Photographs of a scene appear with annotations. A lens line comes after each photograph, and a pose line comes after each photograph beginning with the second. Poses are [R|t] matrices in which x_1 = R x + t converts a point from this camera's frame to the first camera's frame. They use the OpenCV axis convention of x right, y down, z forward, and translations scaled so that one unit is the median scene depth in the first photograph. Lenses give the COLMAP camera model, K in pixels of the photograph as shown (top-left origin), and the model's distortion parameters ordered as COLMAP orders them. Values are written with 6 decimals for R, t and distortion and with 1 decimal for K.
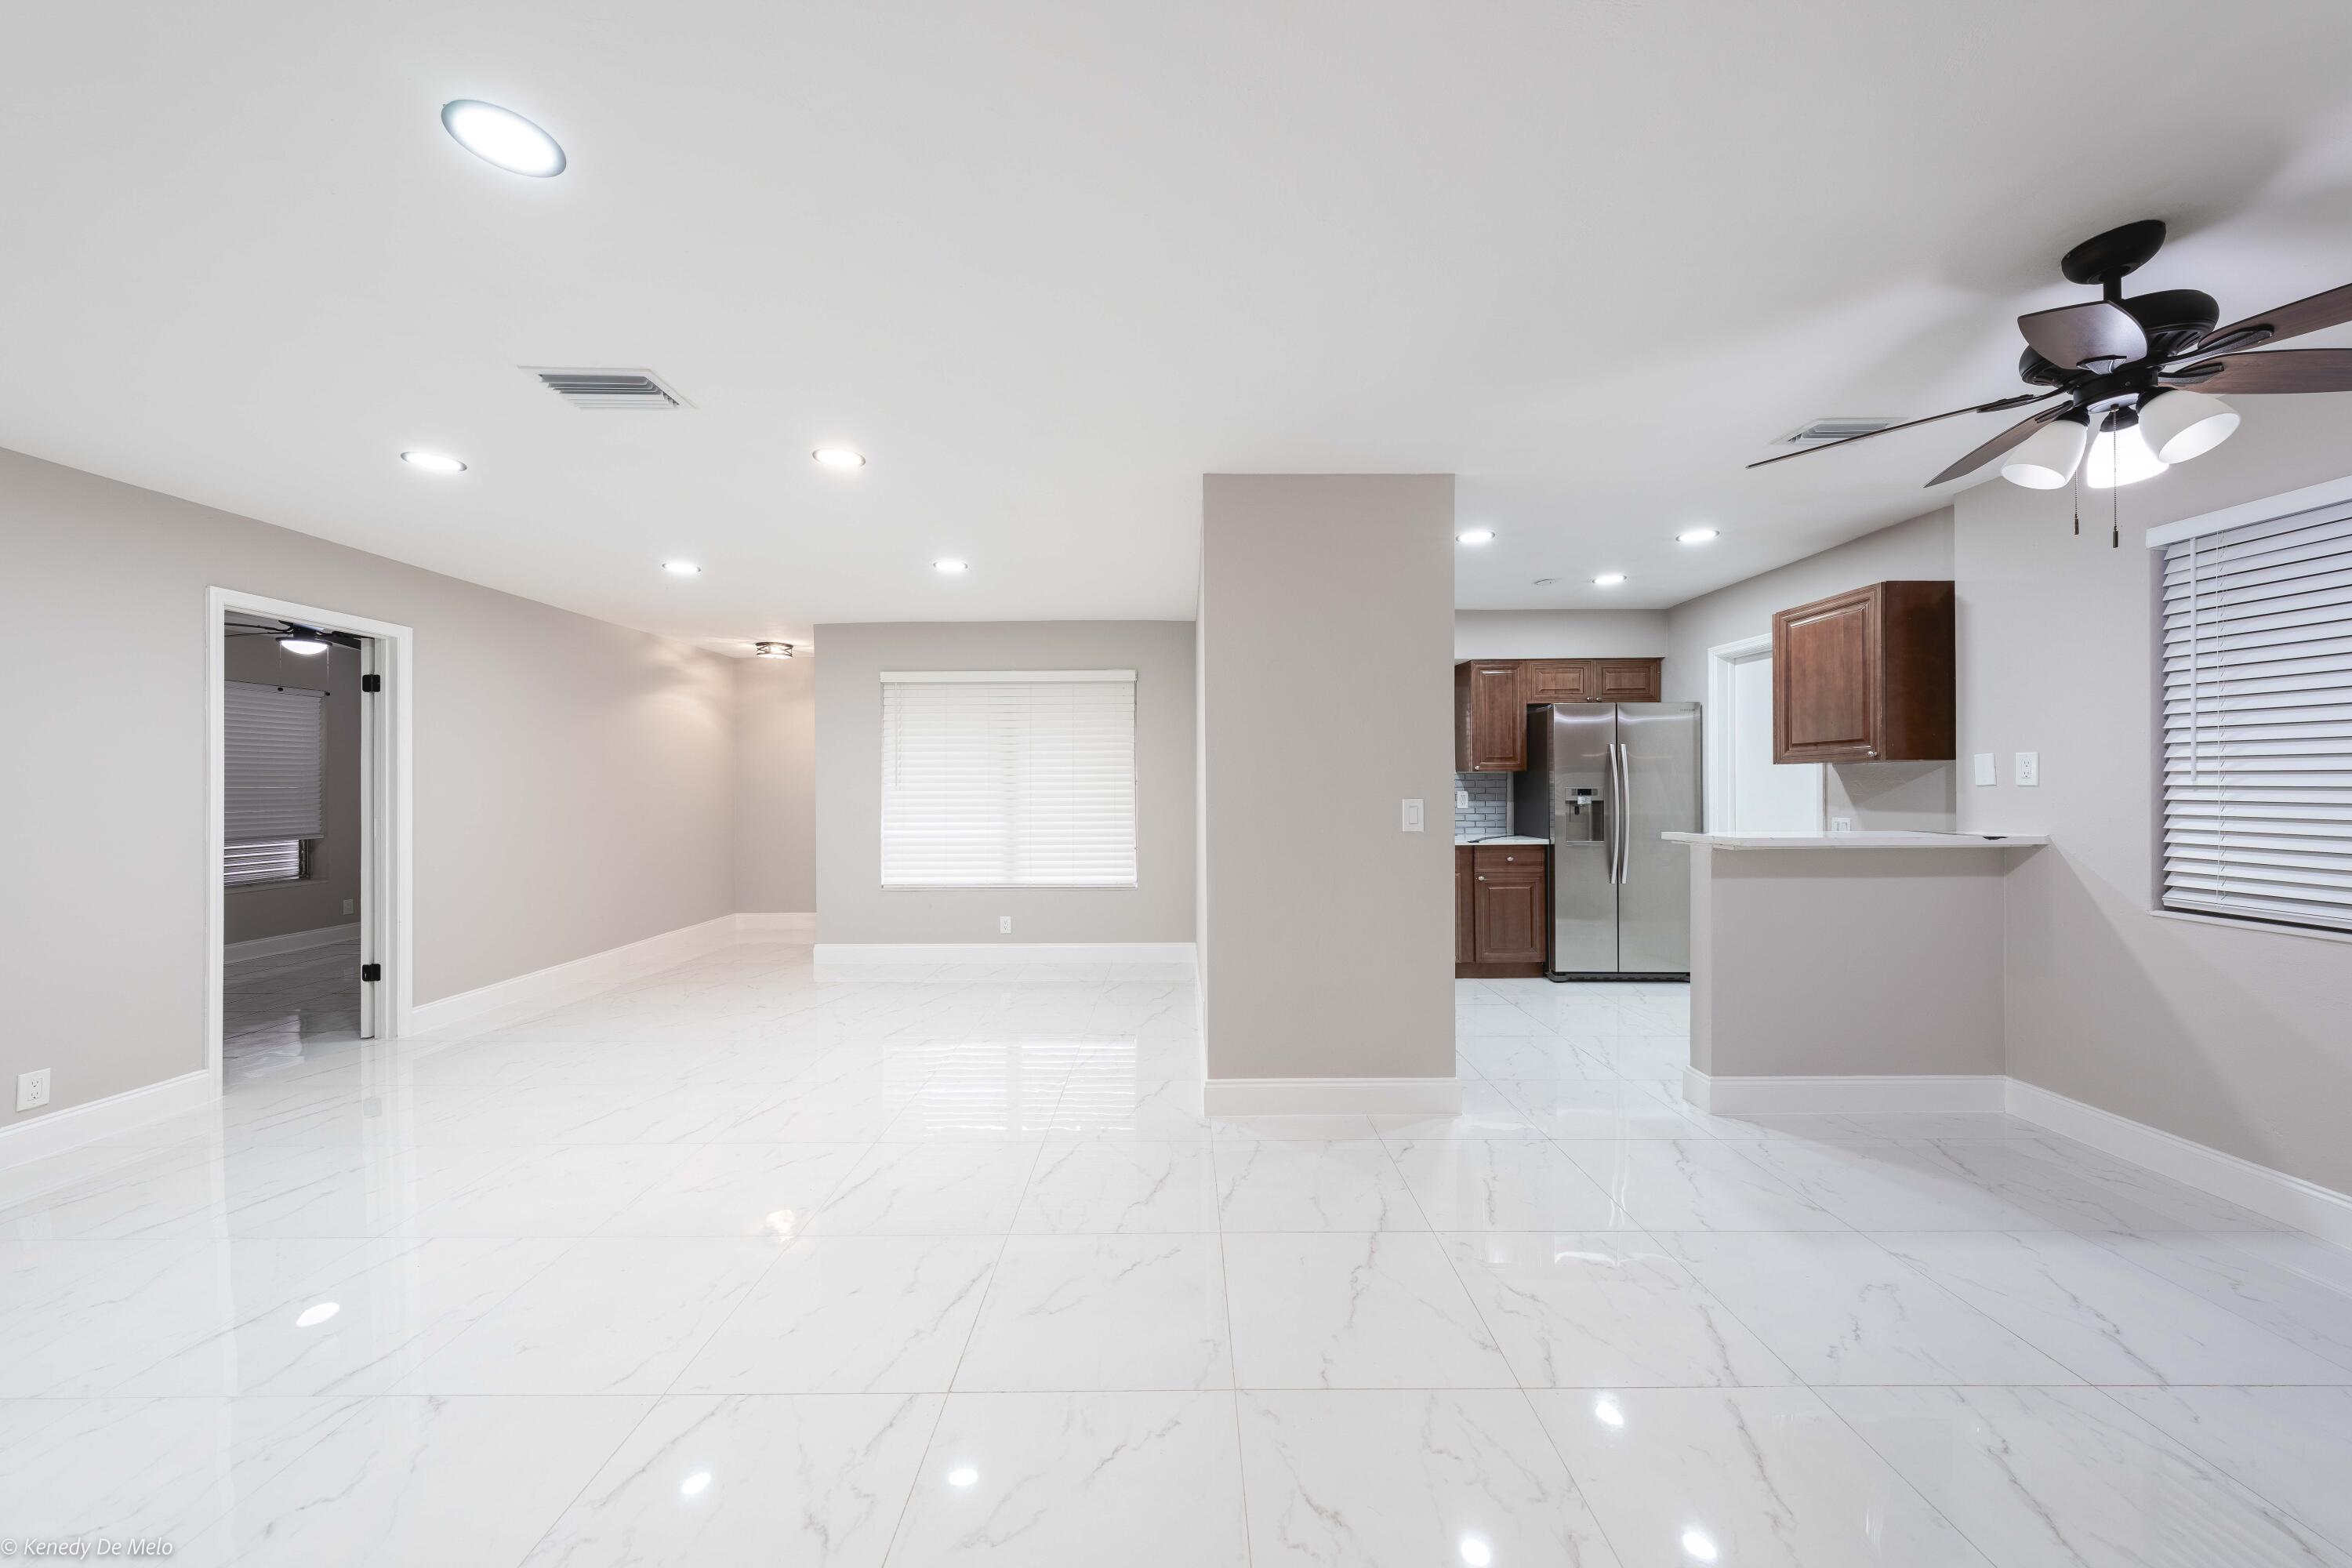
lens RADIAL K [[816.4, 0, 1173.5], [0, 816.4, 786.6], [0, 0, 1]] dist [-0.001485, -0.000252]
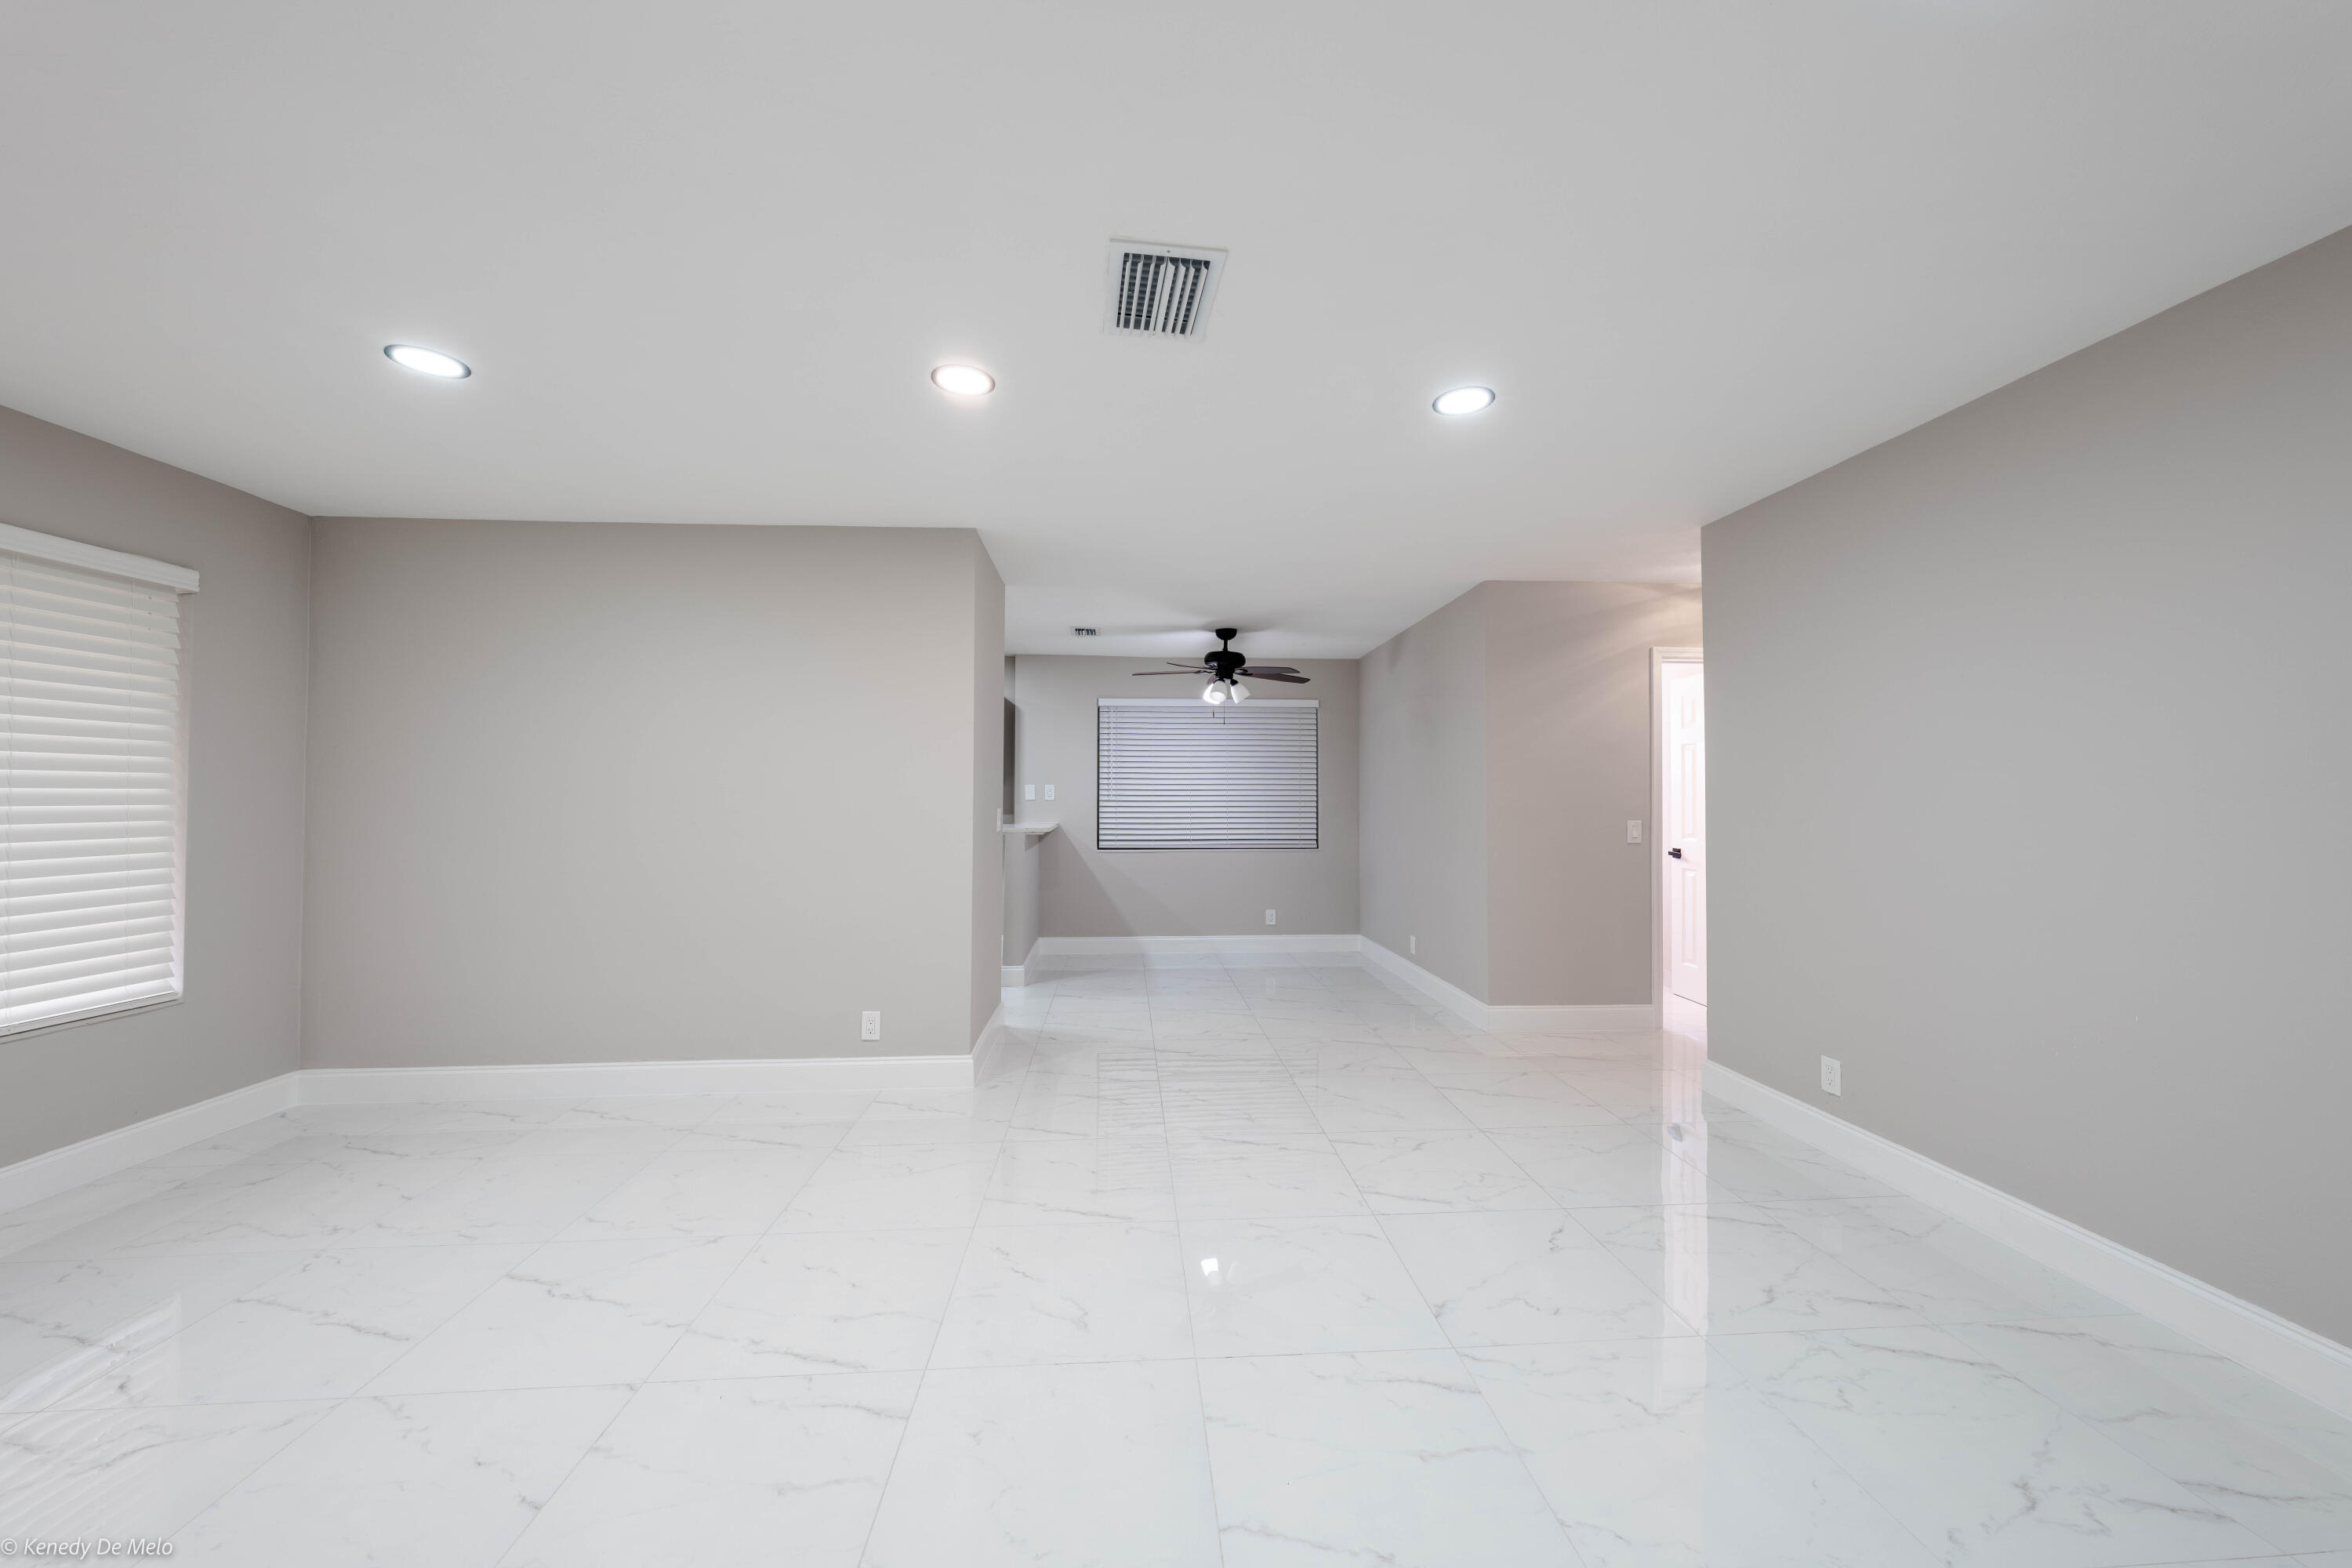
lens RADIAL K [[814.7, 0, 1177.6], [0, 814.7, 785.3], [0, 0, 1]] dist [-0.002605, -0.000220]
pose [[-0.075961, 0.022176, 0.996864, -0.679860], [0.001888, 0.999754, -0.022097, 0.004456], [-0.997109, 0.000204, -0.075984, 0.482667]]
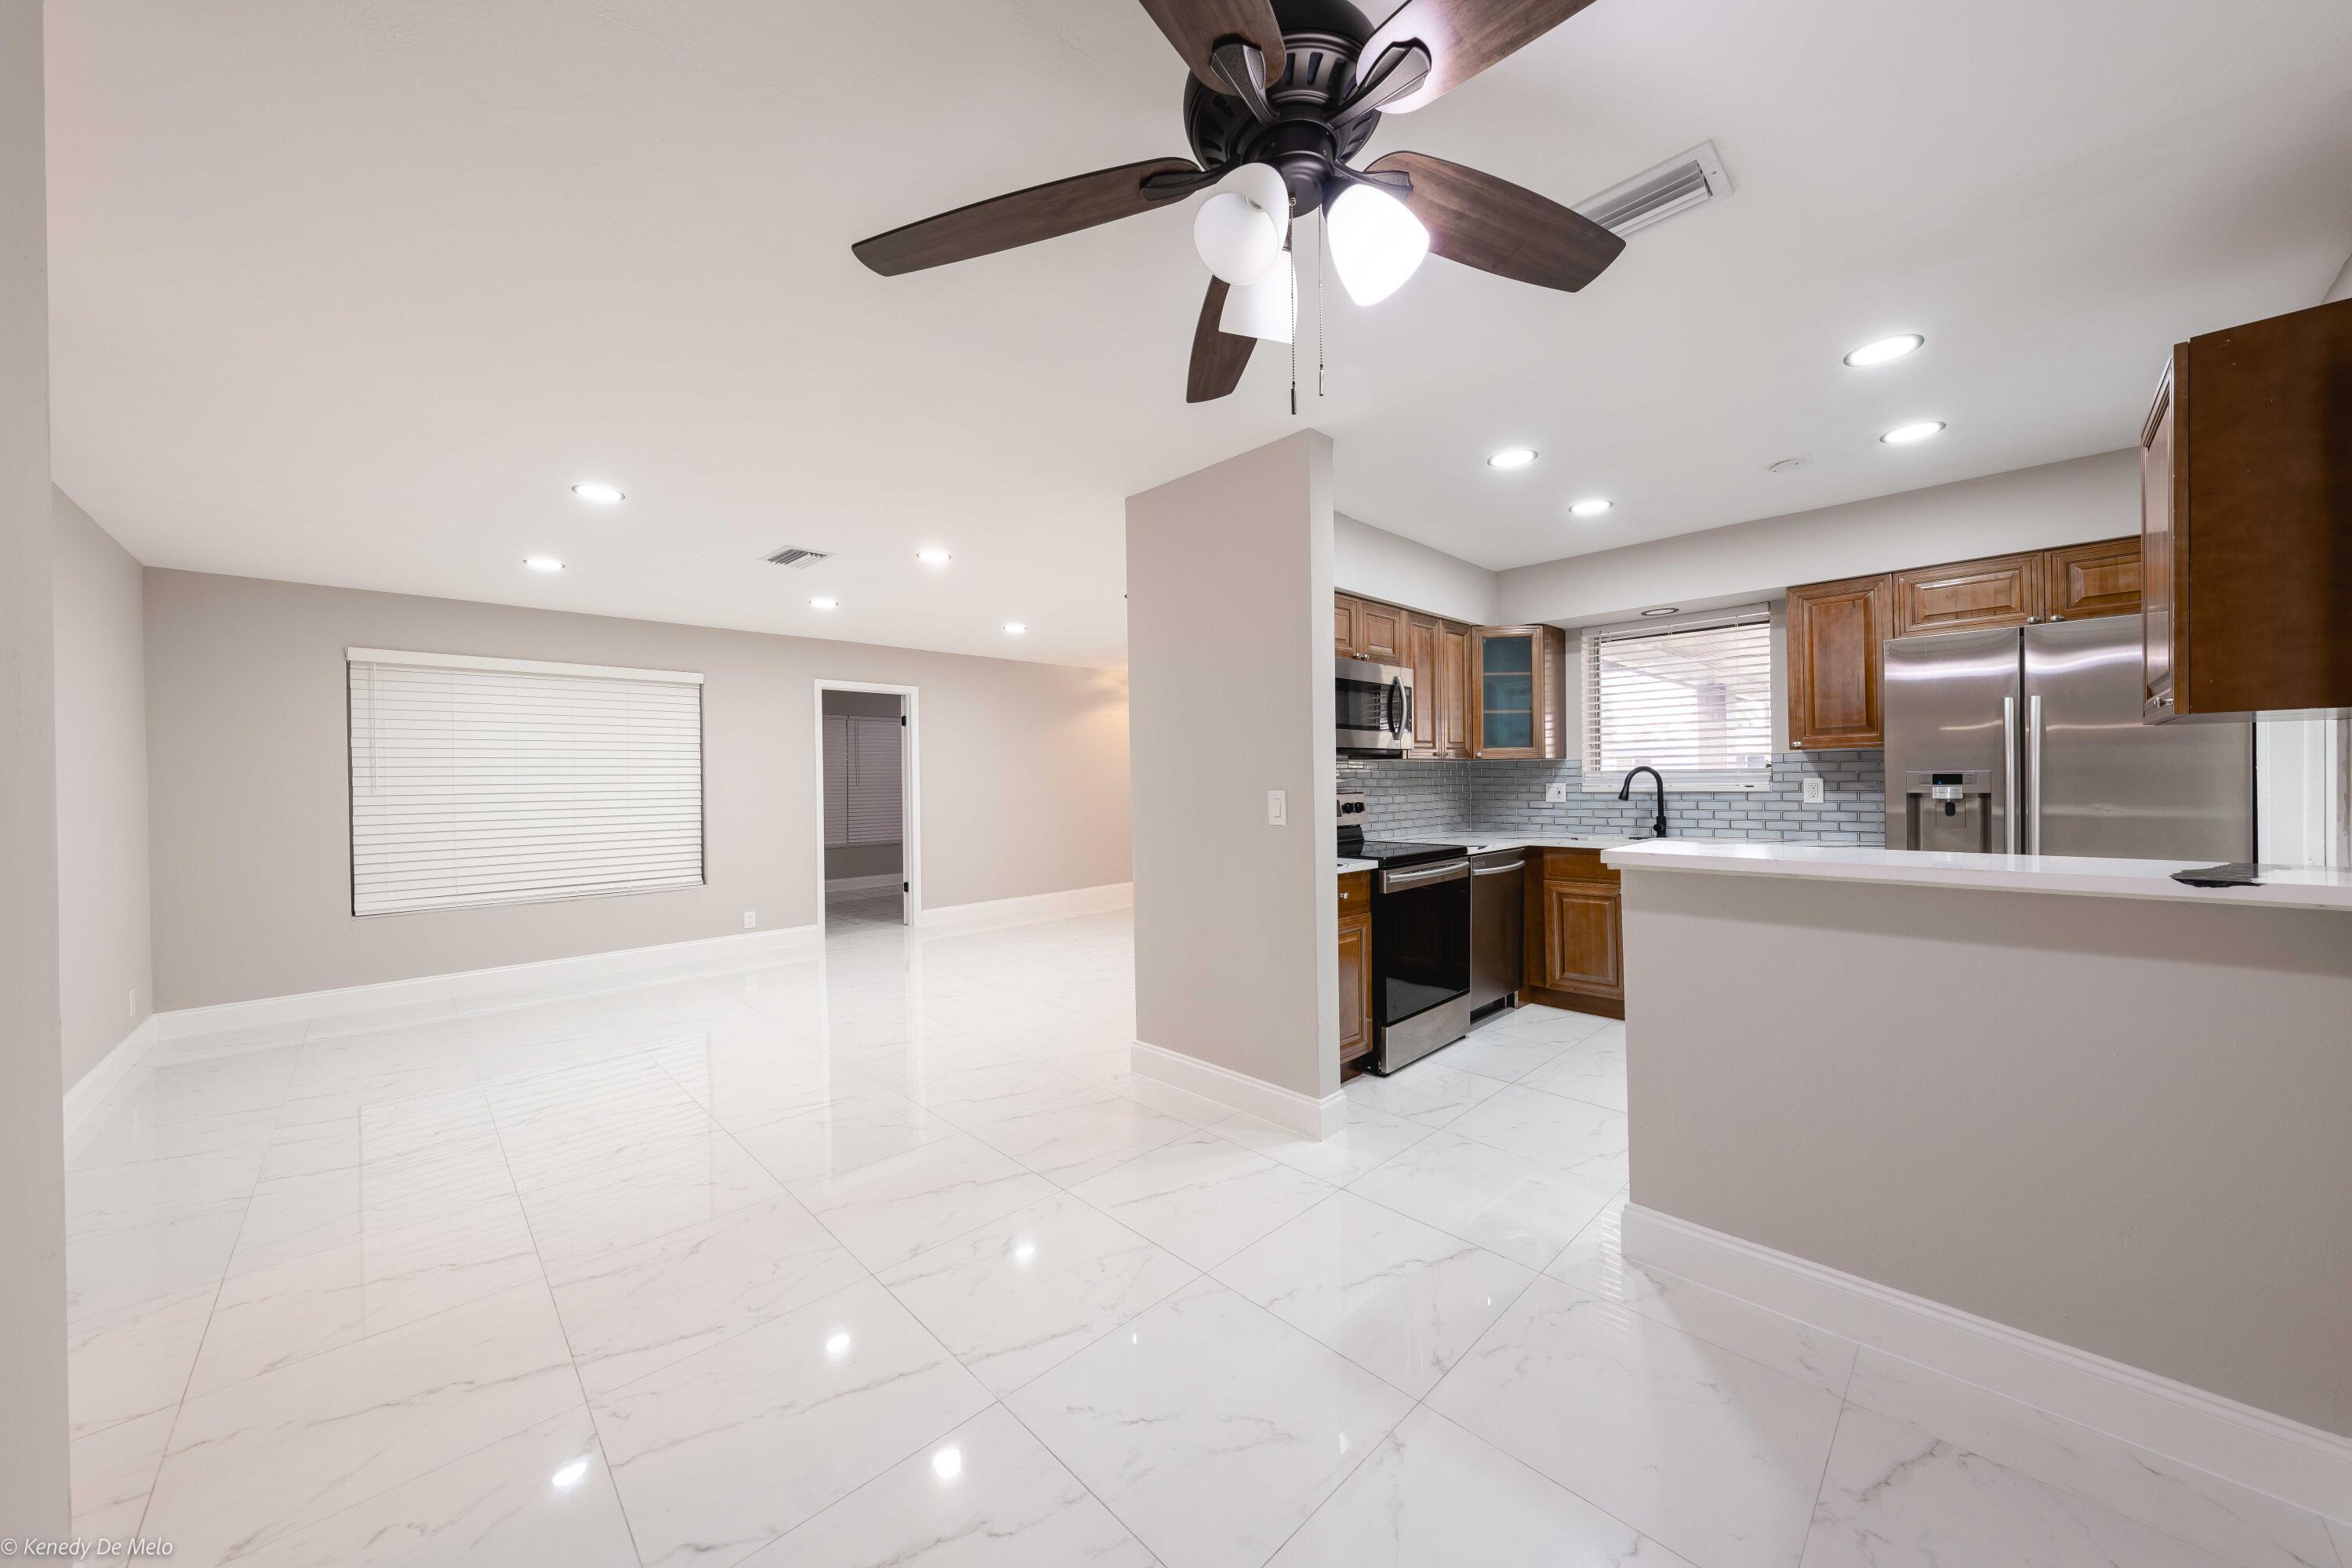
lens RADIAL K [[814.7, 0, 1177.6], [0, 814.7, 785.3], [0, 0, 1]] dist [-0.002605, -0.000220]
pose [[0.698839, 0.000020, -0.715279, 0.531376], [0.010321, 0.999896, 0.010112, -0.000672], [0.715204, -0.014449, 0.698766, 0.160525]]
